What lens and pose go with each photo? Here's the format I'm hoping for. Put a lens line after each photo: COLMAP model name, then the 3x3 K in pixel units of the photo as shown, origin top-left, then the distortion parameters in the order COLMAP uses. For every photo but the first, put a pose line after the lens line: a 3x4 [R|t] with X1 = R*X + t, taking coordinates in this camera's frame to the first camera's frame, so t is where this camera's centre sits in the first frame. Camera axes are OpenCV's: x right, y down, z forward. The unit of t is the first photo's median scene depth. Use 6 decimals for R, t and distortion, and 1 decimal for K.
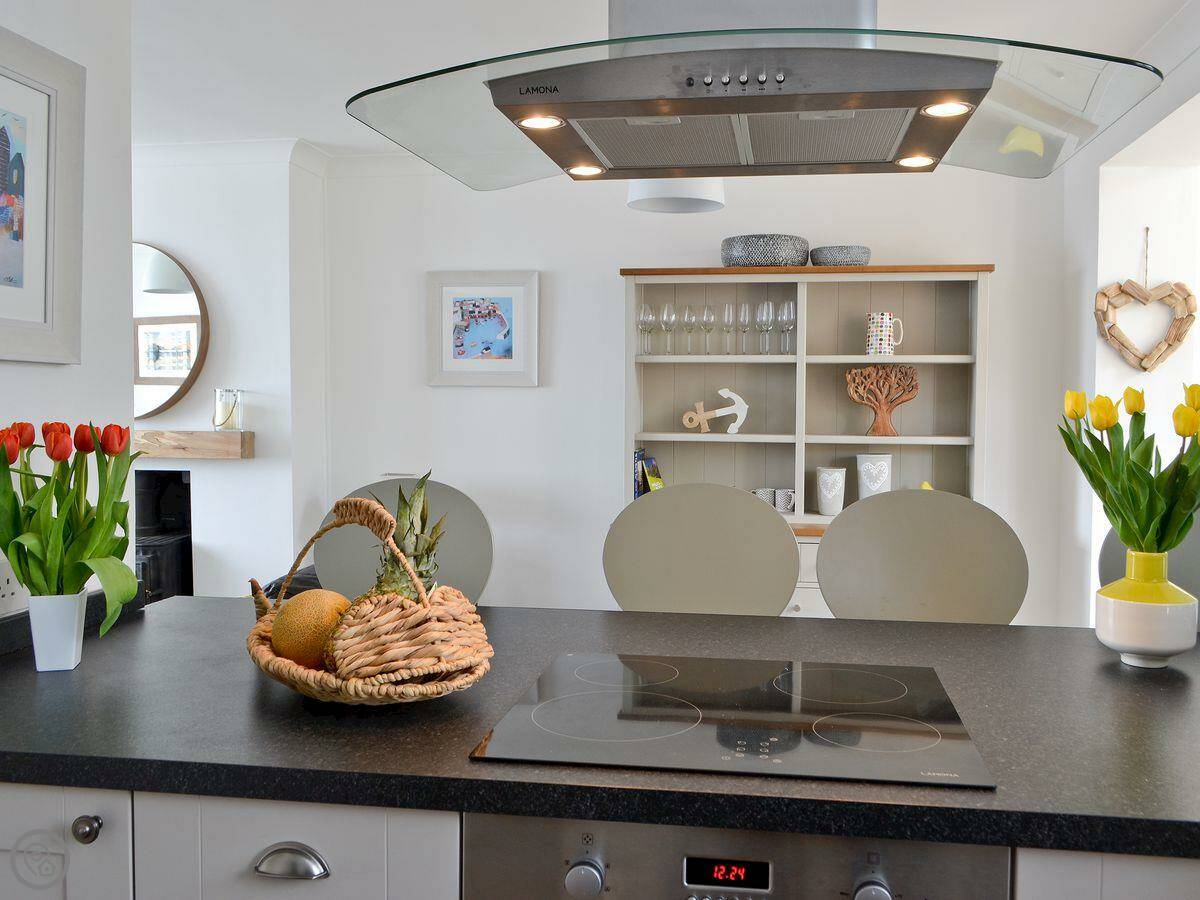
lens RADIAL K [[1134.0, 0, 600.3], [0, 1134.0, 430.0], [0, 0, 1]] dist [0.010464, -0.010122]
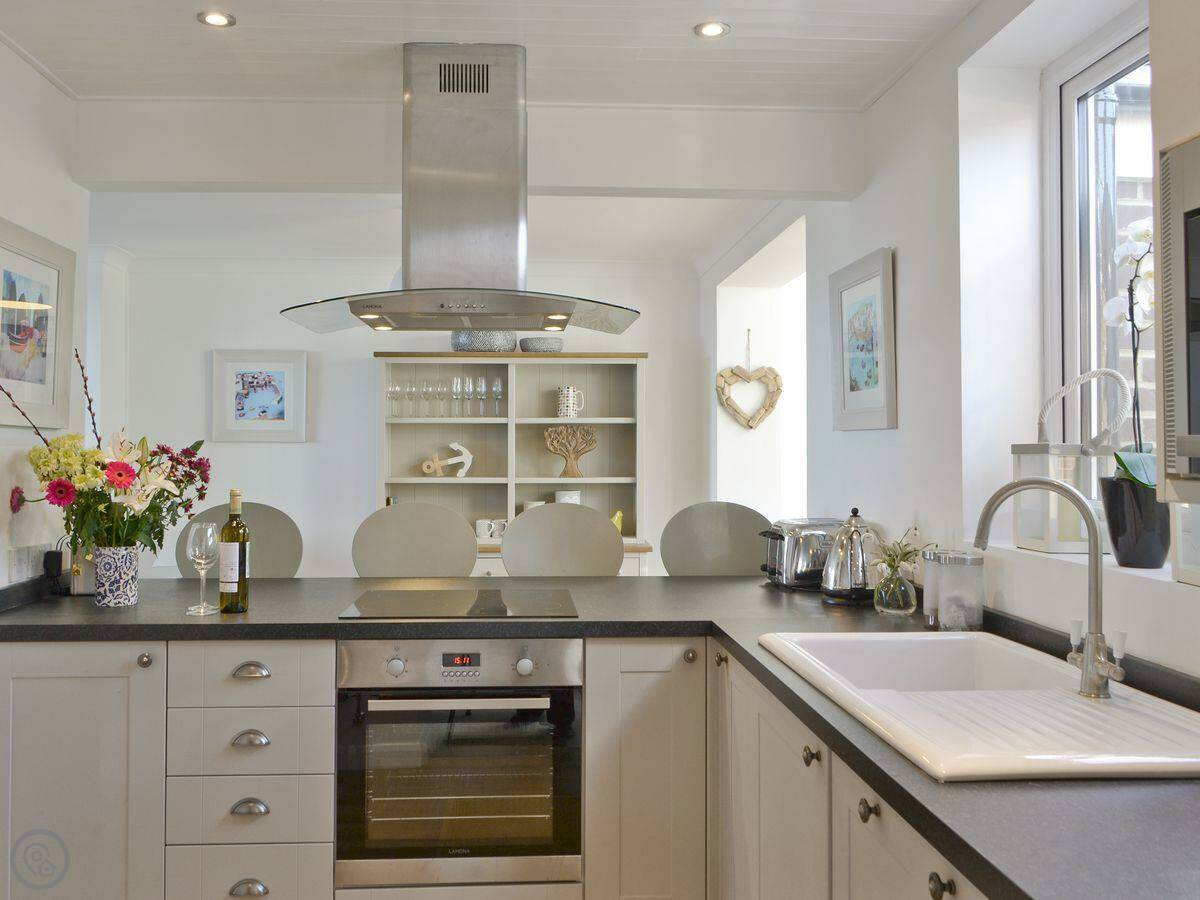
lens RADIAL K [[1134.0, 0, 600.3], [0, 1134.0, 430.0], [0, 0, 1]] dist [0.010464, -0.010122]
pose [[0.971399, -0.001908, 0.237445, -0.039549], [0.013230, 0.998849, -0.046097, 0.011787], [-0.237084, 0.047920, 0.970307, -0.325971]]
